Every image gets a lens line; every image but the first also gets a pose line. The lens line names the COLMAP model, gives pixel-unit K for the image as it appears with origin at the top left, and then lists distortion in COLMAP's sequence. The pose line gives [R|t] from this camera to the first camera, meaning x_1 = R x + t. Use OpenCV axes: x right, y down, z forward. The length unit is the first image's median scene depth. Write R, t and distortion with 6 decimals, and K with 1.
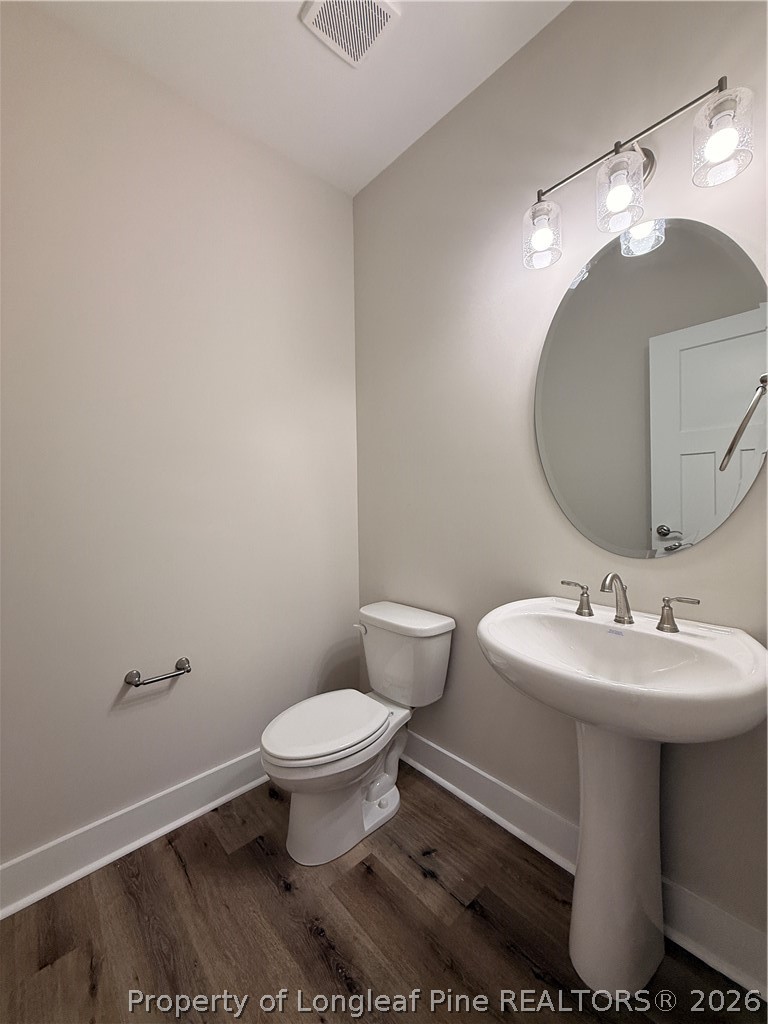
lens RADIAL K [[407.6, 0, 384.2], [0, 407.6, 507.1], [0, 0, 1]] dist [0.001847, -0.000879]
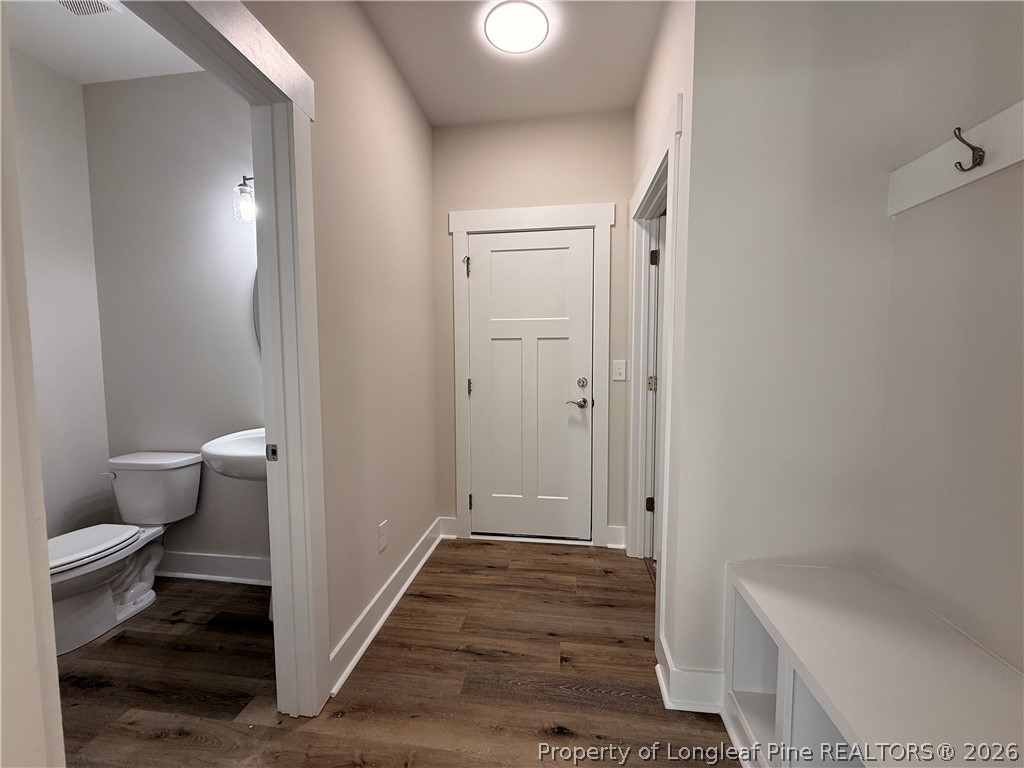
lens RADIAL K [[407.6, 0, 508.8], [0, 407.6, 382.6], [0, 0, 1]] dist [0.001847, -0.000879]
pose [[0.771453, -0.032116, 0.635476, 0.108316], [0.006295, 0.999062, 0.042848, -0.018485], [-0.636256, -0.029055, 0.770931, -0.752713]]
